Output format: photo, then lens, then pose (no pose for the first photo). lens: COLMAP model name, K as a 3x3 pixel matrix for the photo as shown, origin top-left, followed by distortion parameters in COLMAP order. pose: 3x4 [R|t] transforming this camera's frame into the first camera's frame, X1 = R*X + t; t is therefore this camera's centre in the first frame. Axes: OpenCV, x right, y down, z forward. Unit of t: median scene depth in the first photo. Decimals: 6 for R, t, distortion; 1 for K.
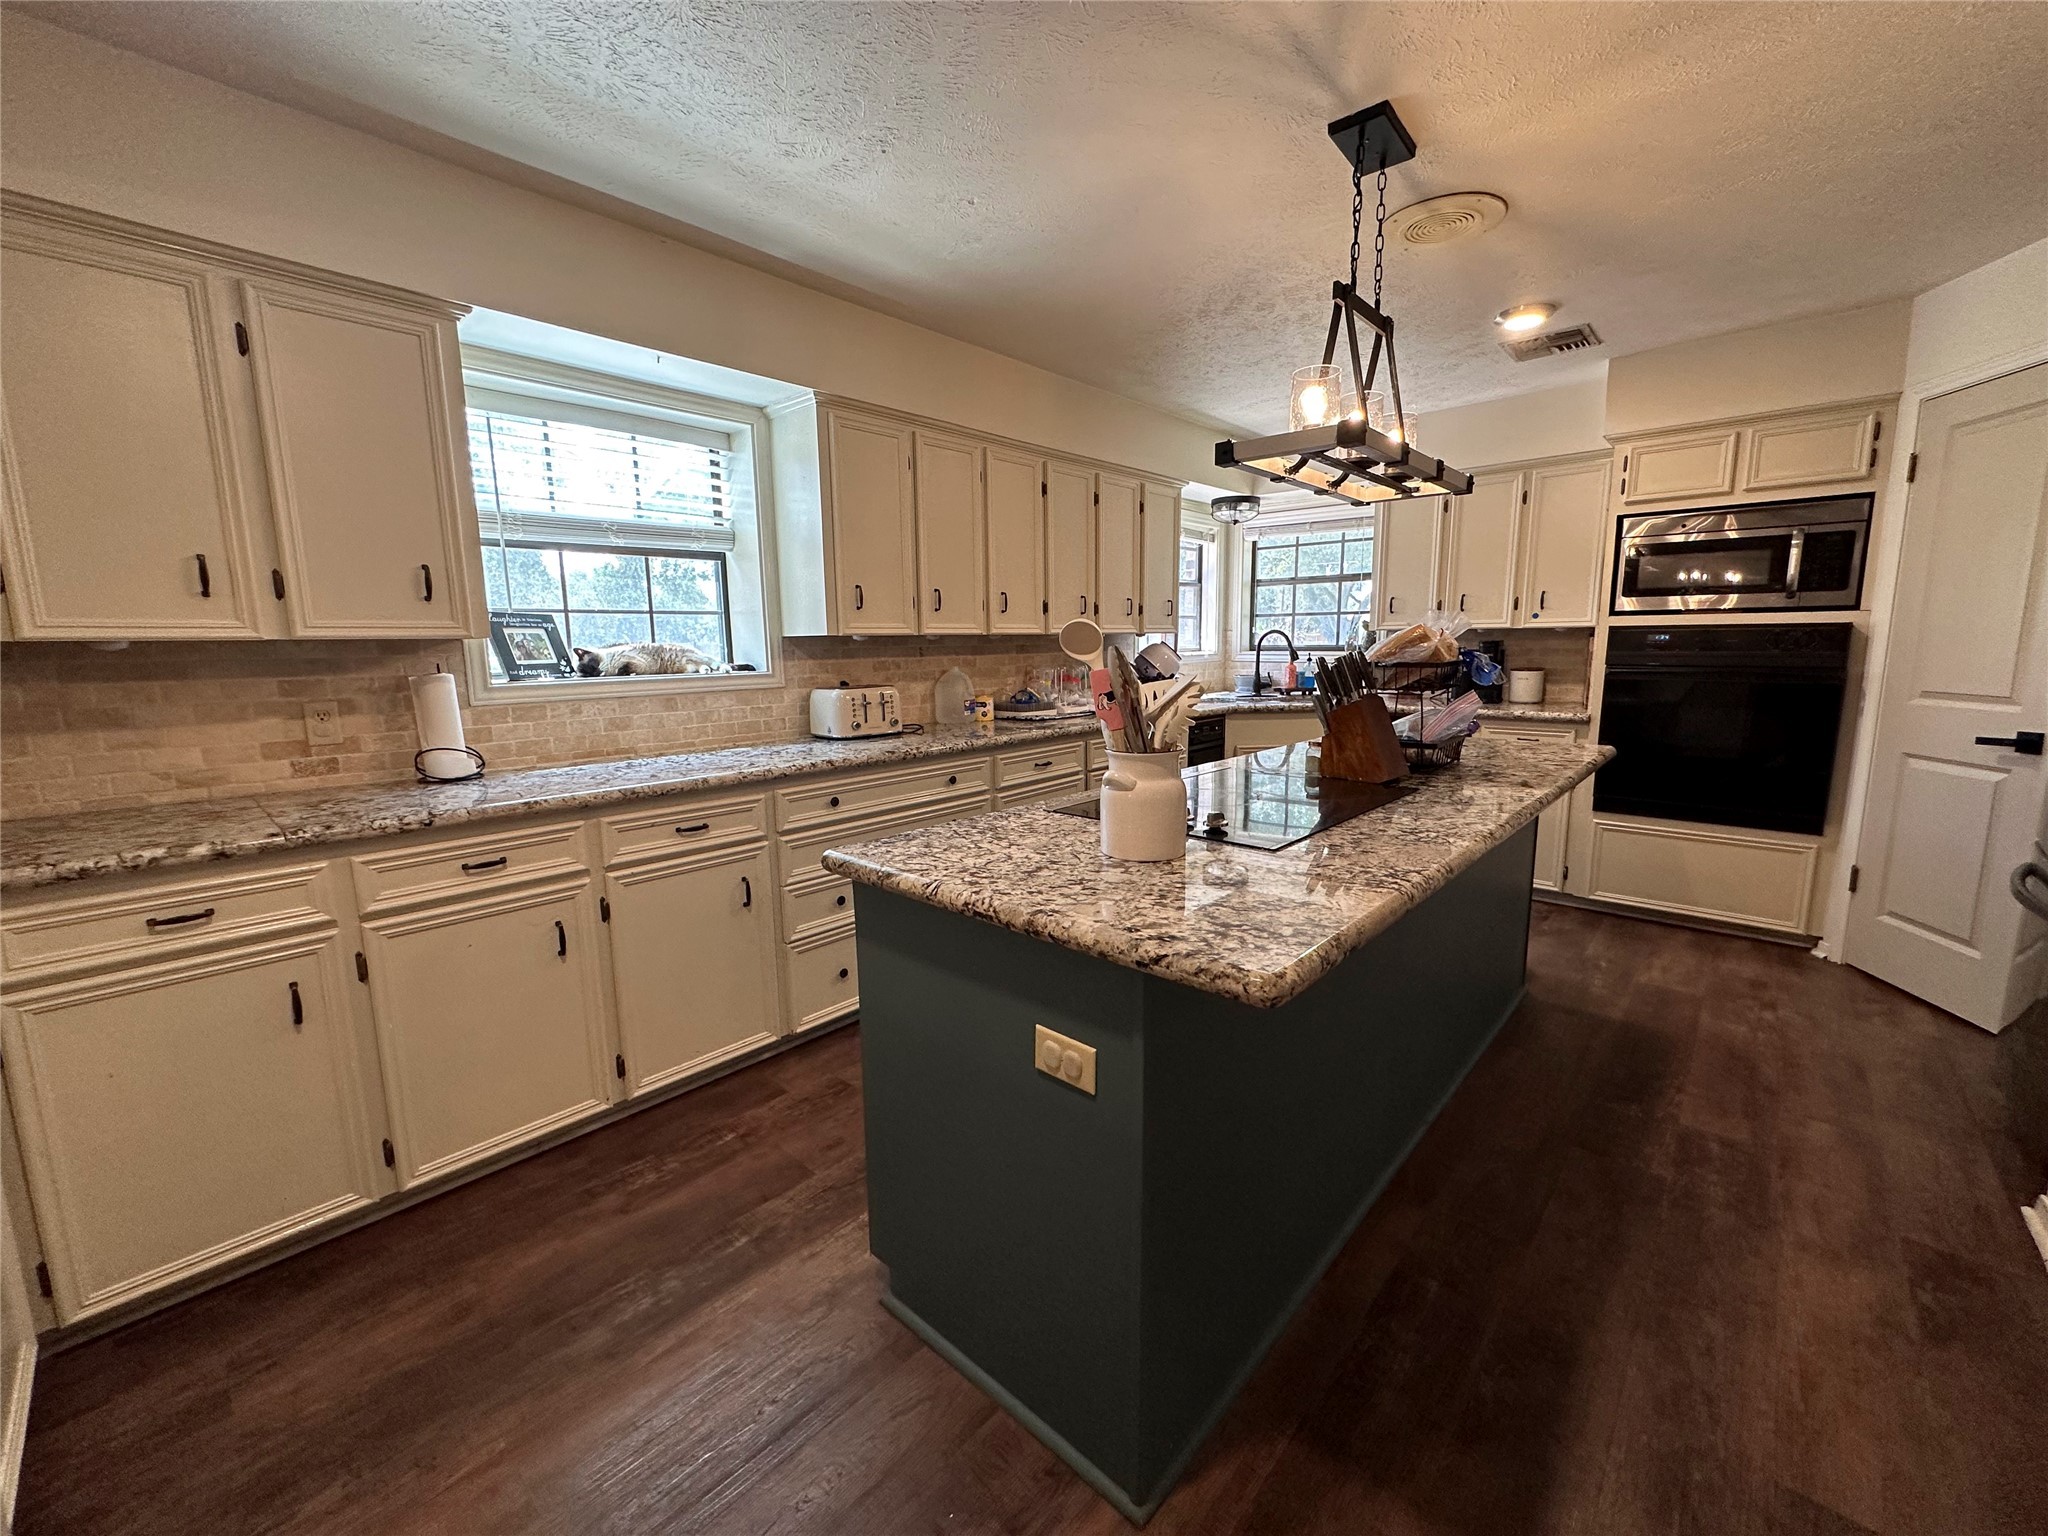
lens RADIAL K [[816.5, 0, 1026.0], [0, 816.5, 766.5], [0, 0, 1]] dist [-0.007102, 0.001835]
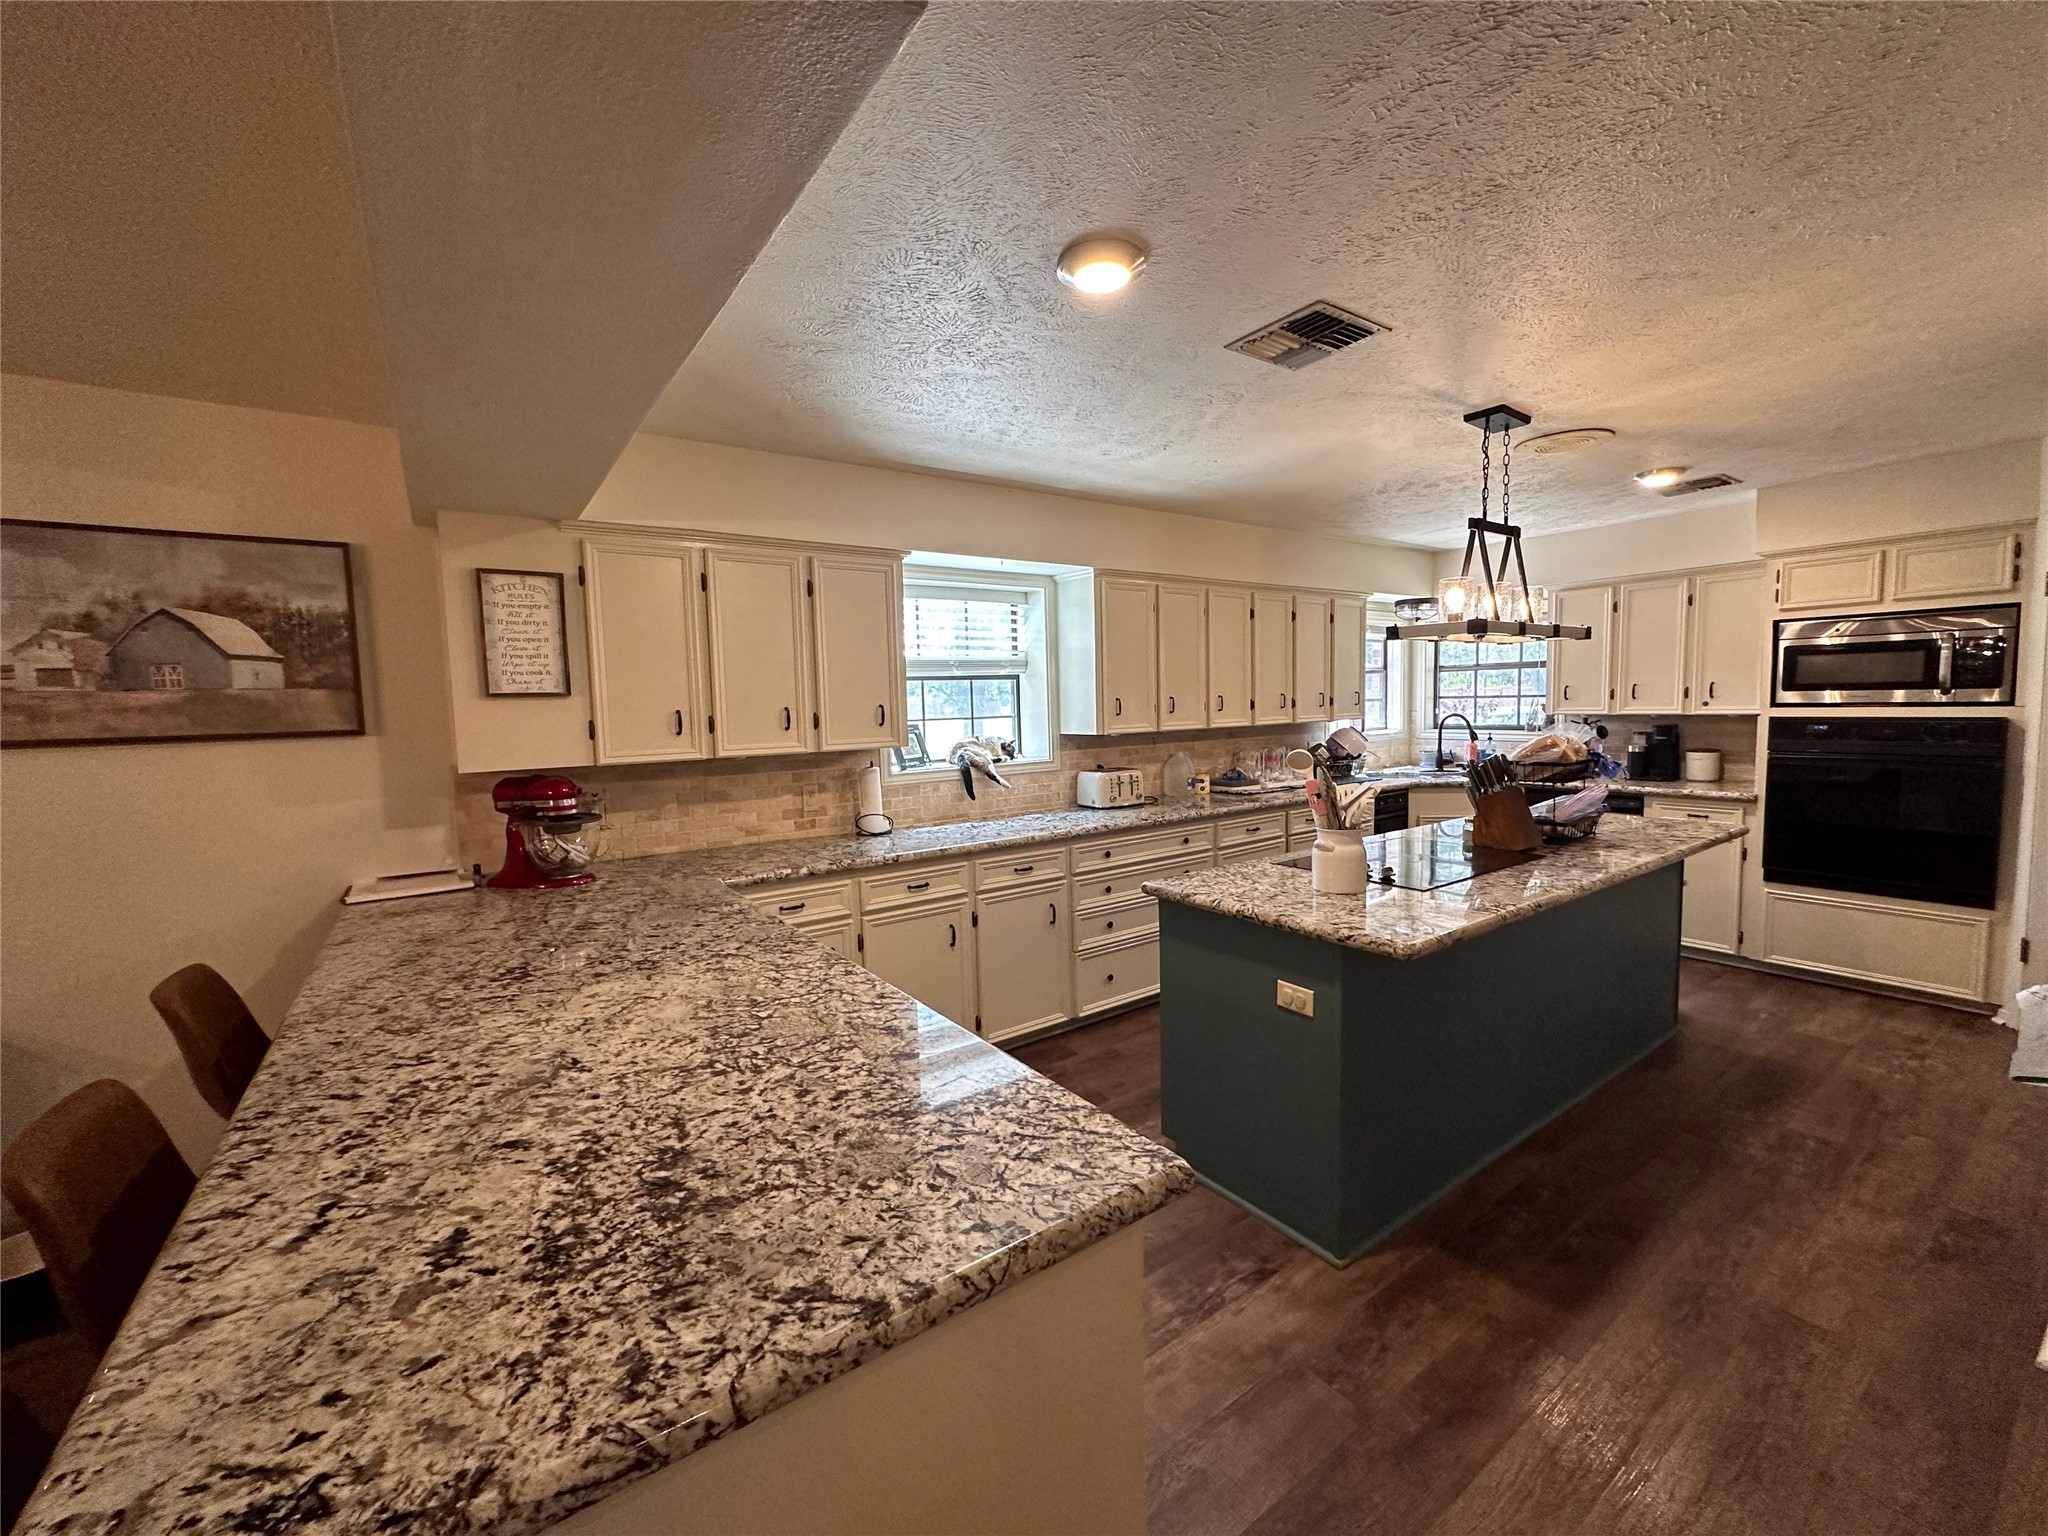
lens RADIAL K [[816.5, 0, 1025.6], [0, 816.5, 769.6], [0, 0, 1]] dist [-0.007102, 0.001835]
pose [[0.977043, 0.004635, -0.212991, -0.061725], [-0.018605, 0.997800, -0.063633, -0.009686], [0.212228, 0.066135, 0.974980, -0.373332]]
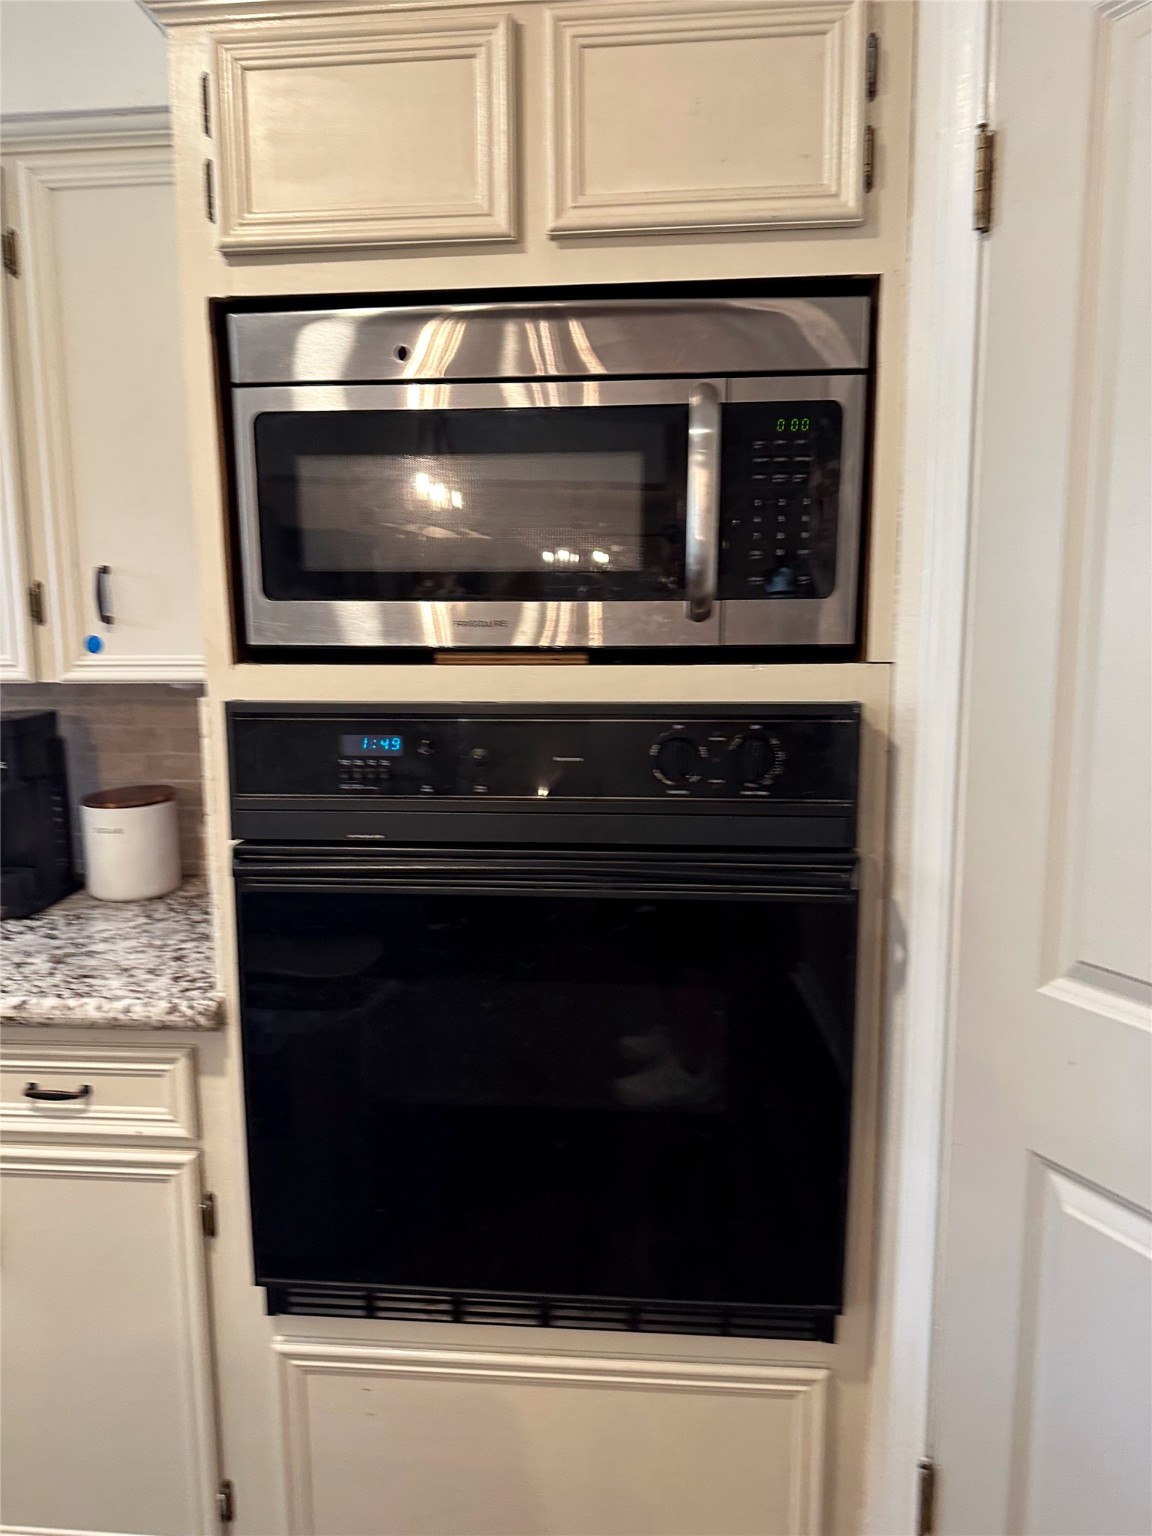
lens RADIAL K [[1092.3, 0, 589.5], [0, 1092.3, 770.0], [0, 0, 1]] dist [0.049087, -0.044871]
pose [[0.785358, -0.072524, 0.614779, 0.691679], [0.088044, 0.996104, 0.005036, -0.165876], [-0.612749, 0.050172, 0.788683, 0.748614]]
